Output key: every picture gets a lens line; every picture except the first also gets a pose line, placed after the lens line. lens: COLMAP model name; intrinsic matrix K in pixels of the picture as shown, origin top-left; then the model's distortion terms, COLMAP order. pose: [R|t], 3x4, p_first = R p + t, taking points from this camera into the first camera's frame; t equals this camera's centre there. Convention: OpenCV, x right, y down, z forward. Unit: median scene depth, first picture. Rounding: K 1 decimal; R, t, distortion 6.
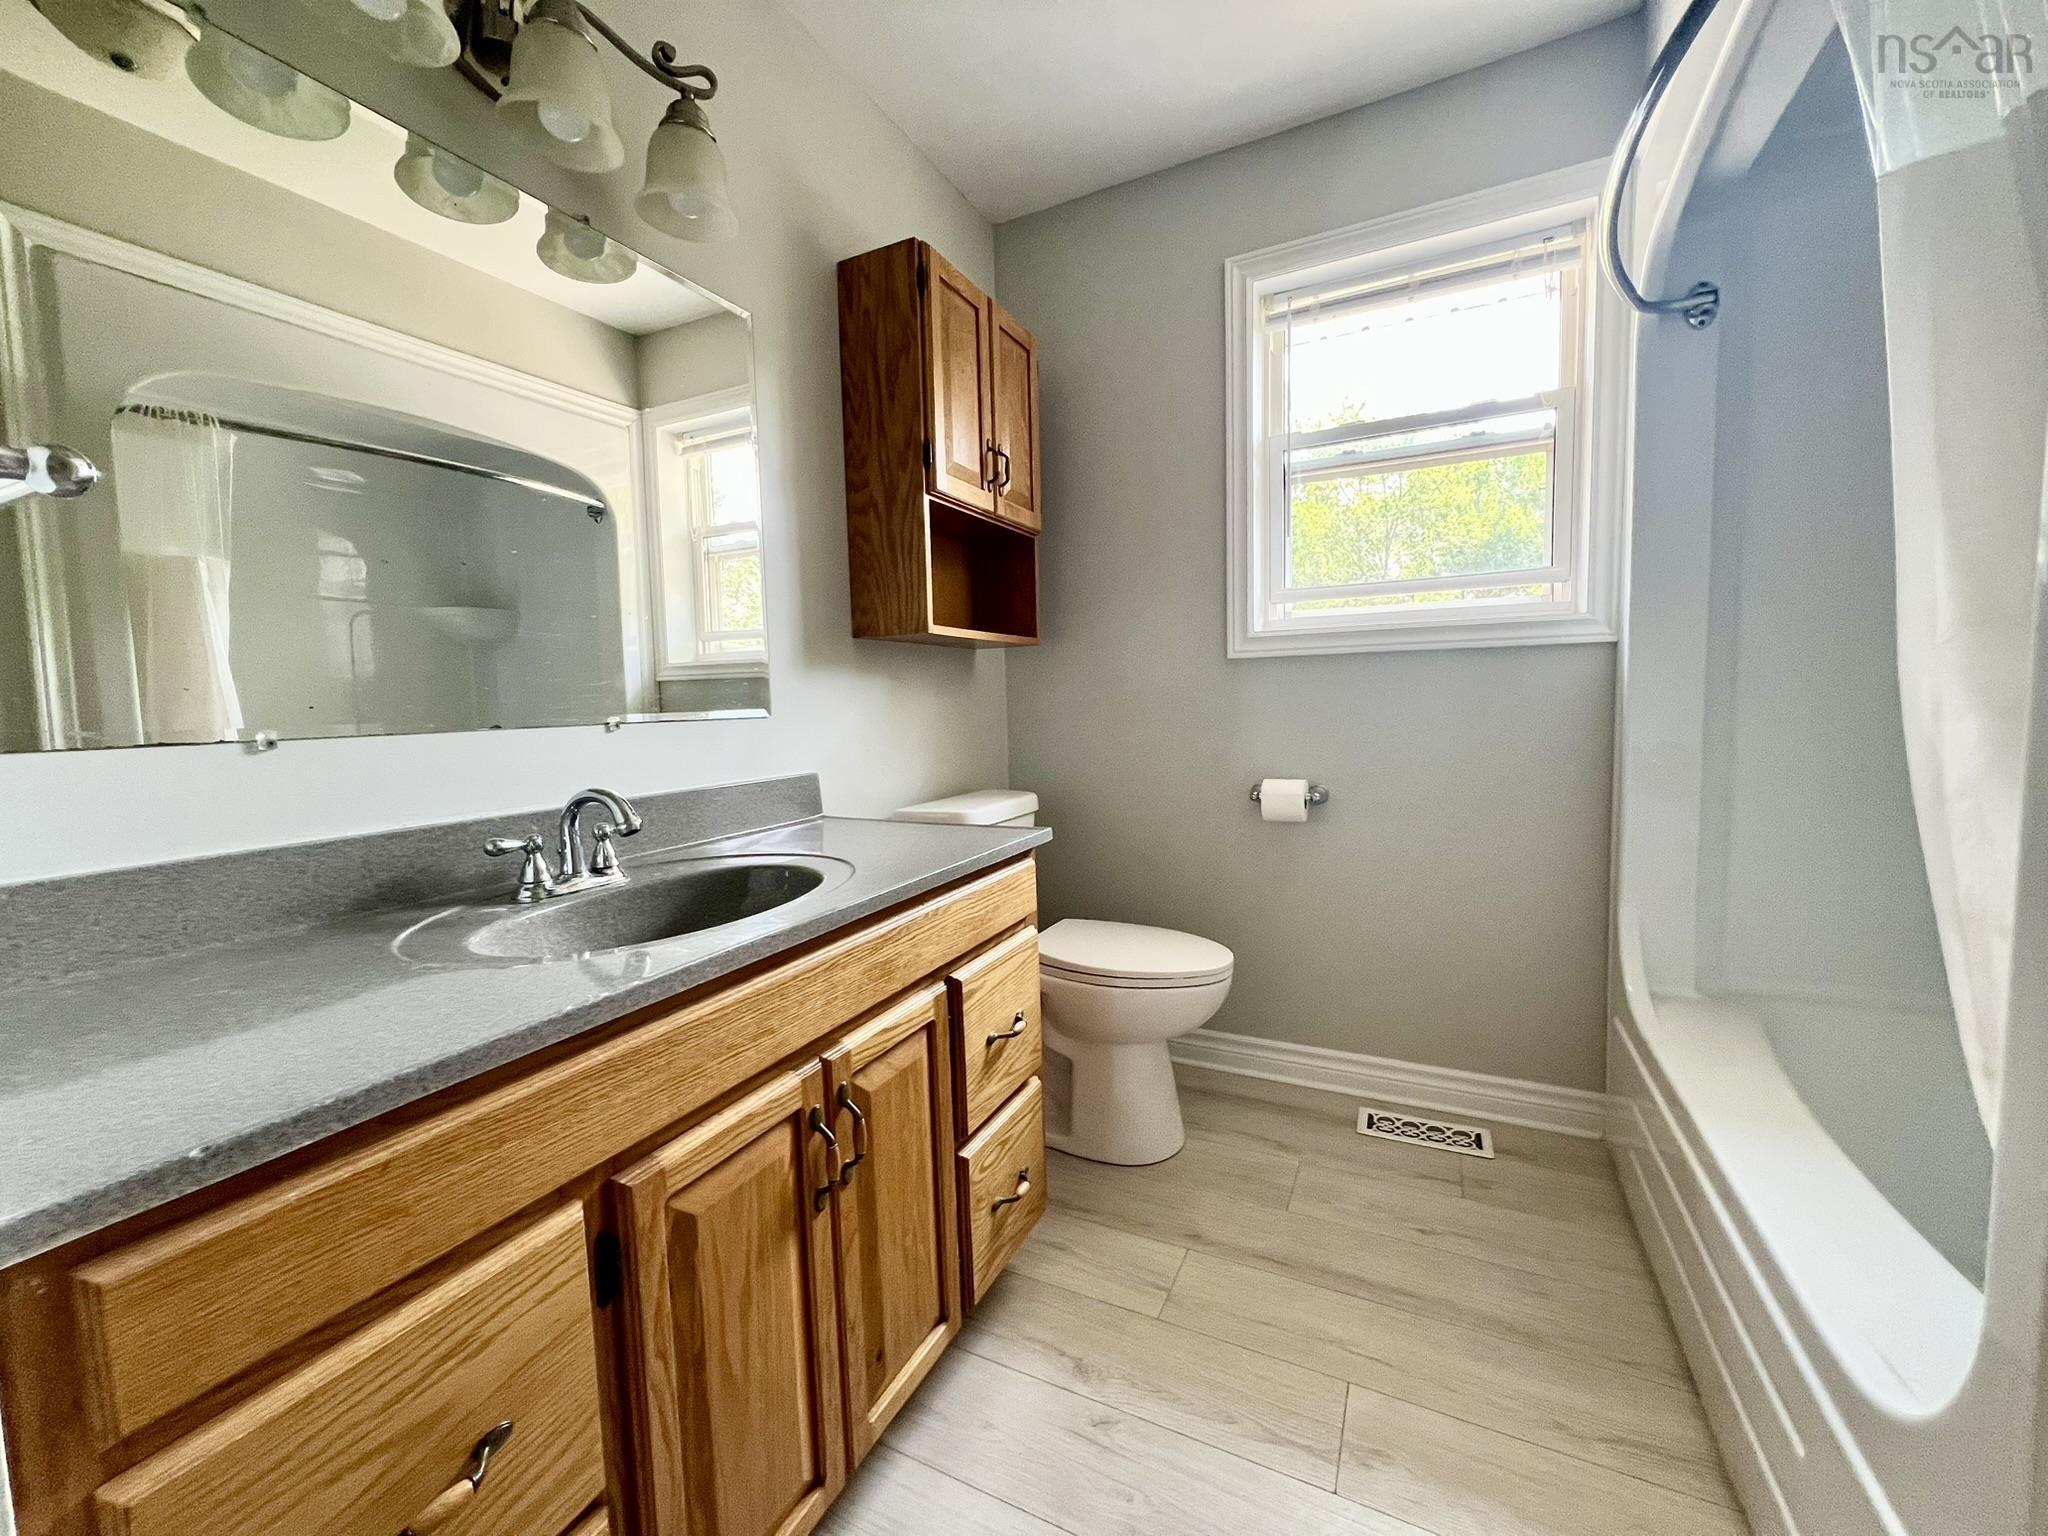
lens RADIAL K [[822.3, 0, 1021.9], [0, 822.3, 764.2], [0, 0, 1]] dist [0.000480, -0.000205]
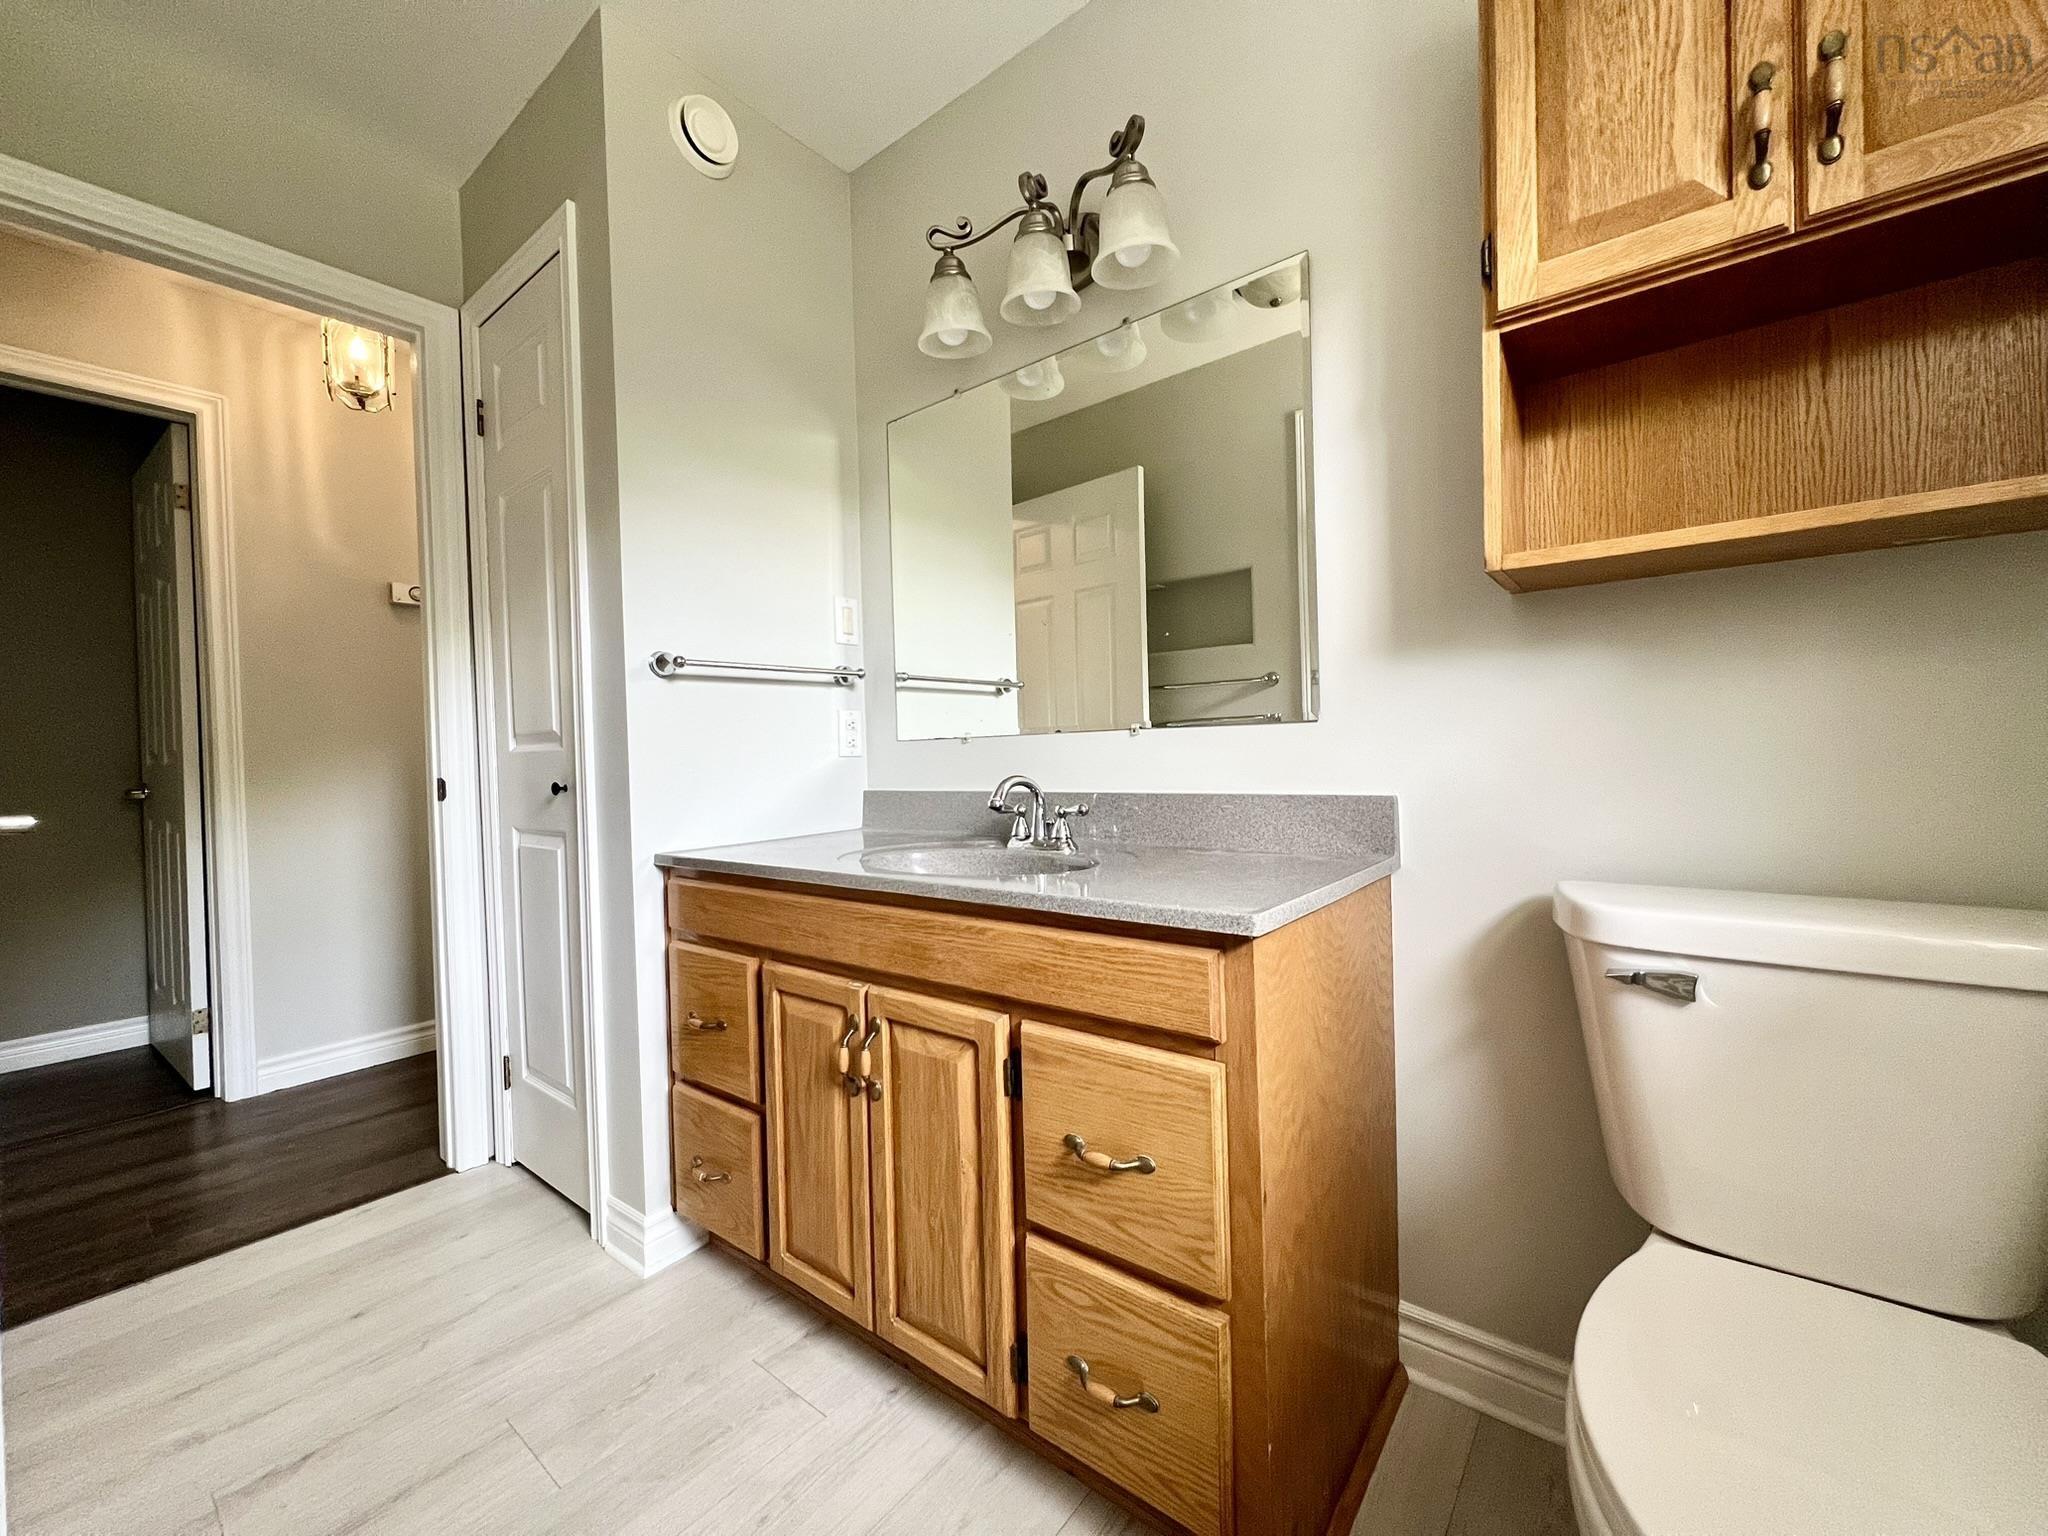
lens RADIAL K [[822.3, 0, 1021.9], [0, 822.3, 764.2], [0, 0, 1]] dist [0.000480, -0.000205]
pose [[-0.213744, 0.046004, -0.975806, 0.734788], [-0.044012, 0.997423, 0.056664, -0.060802], [0.975898, 0.055058, -0.211168, 1.139500]]
